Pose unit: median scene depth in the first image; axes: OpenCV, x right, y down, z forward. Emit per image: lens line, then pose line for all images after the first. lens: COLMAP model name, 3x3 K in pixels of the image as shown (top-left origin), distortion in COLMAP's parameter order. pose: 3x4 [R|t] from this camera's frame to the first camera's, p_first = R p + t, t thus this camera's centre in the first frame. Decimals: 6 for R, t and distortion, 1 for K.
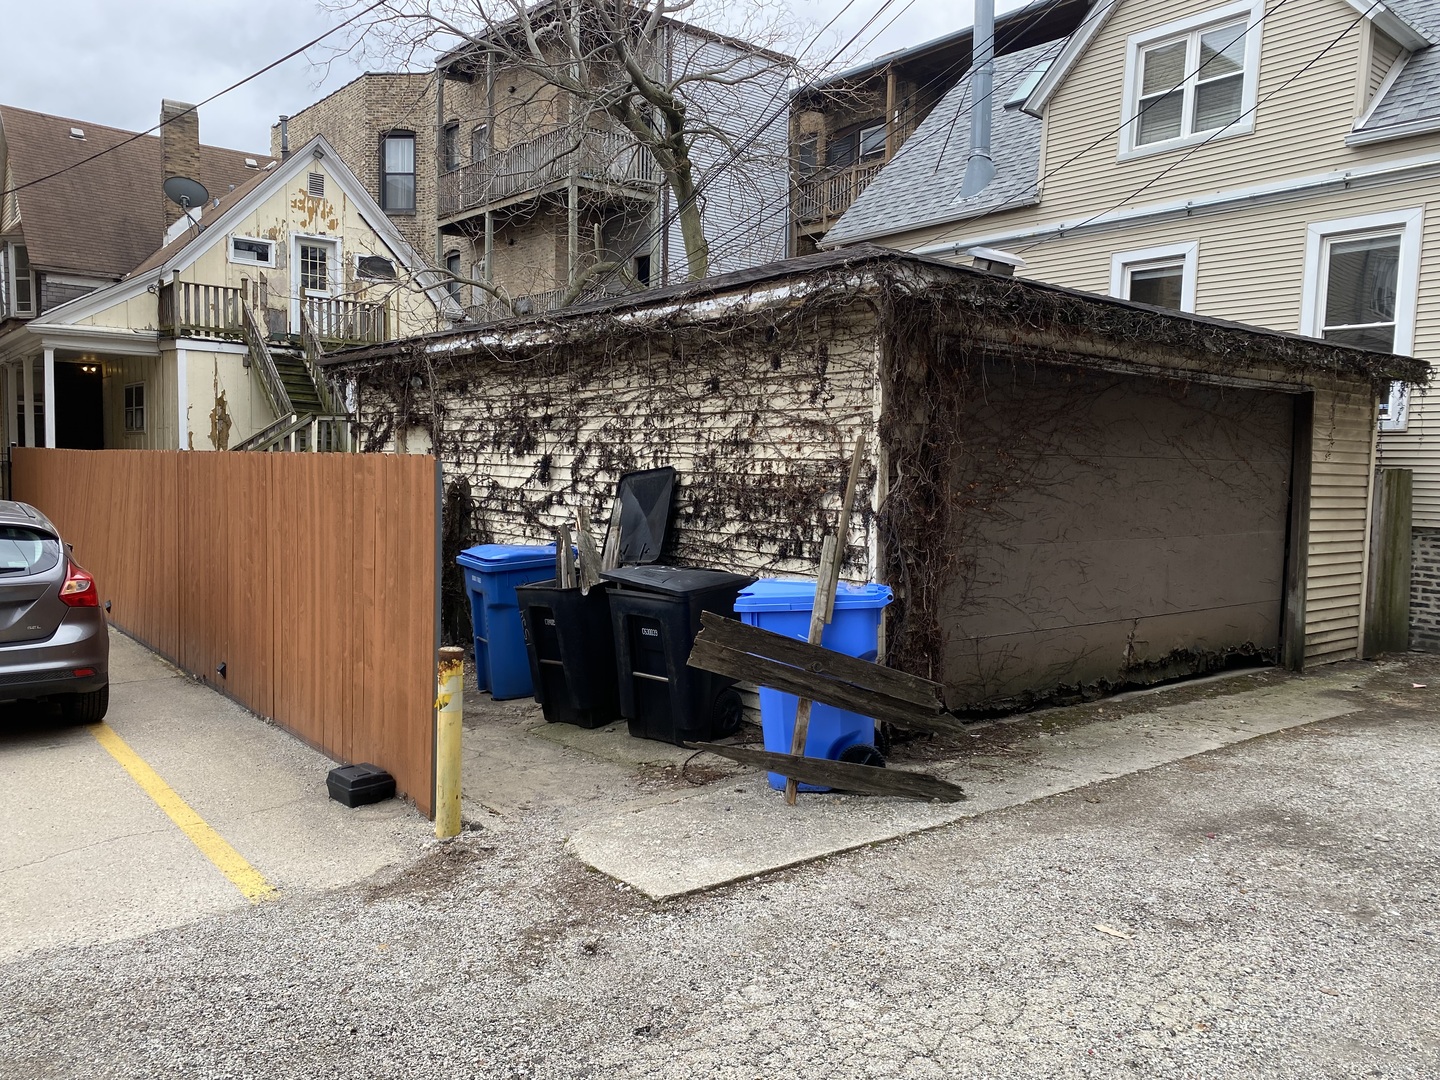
lens RADIAL K [[1094.4, 0, 713.7], [0, 1094.4, 537.5], [0, 0, 1]] dist [0.027869, -0.008642]
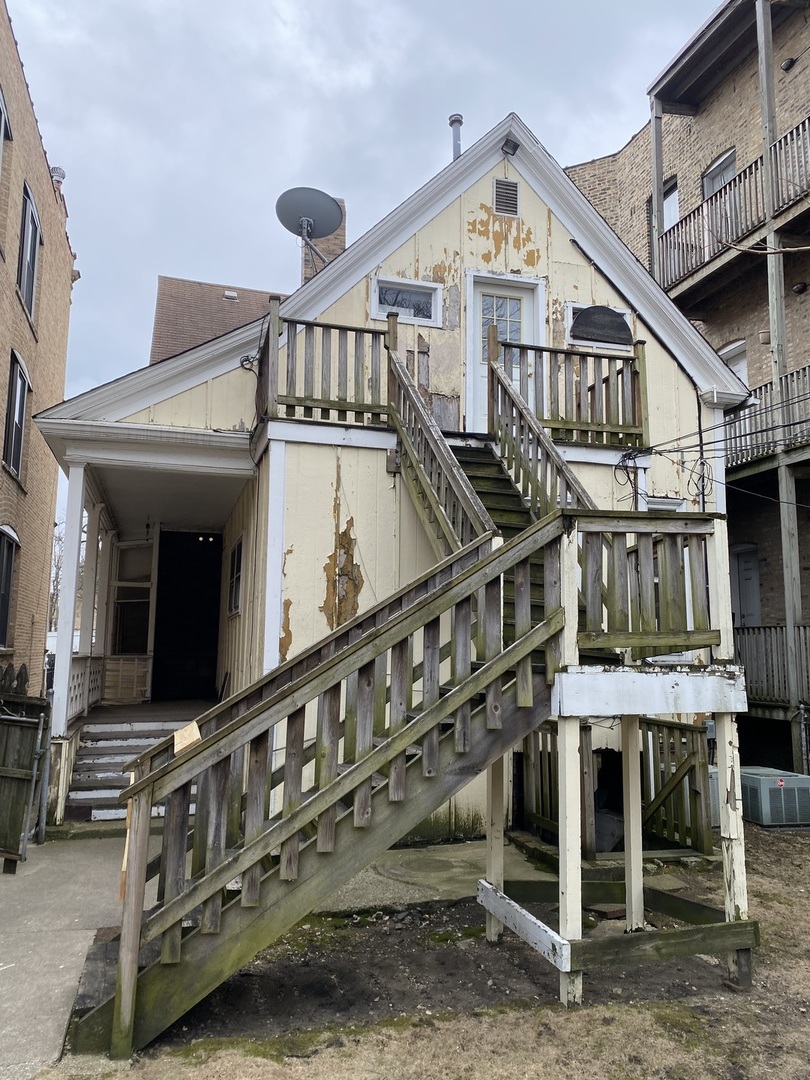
lens RADIAL K [[820.8, 0, 403.4], [0, 820.8, 539.8], [0, 0, 1]] dist [0.027869, -0.008642]
pose [[0.921386, -0.070500, -0.382200, -0.257237], [-0.014215, 0.976638, -0.214418, -0.039720], [0.388388, 0.202995, 0.898859, 0.619318]]
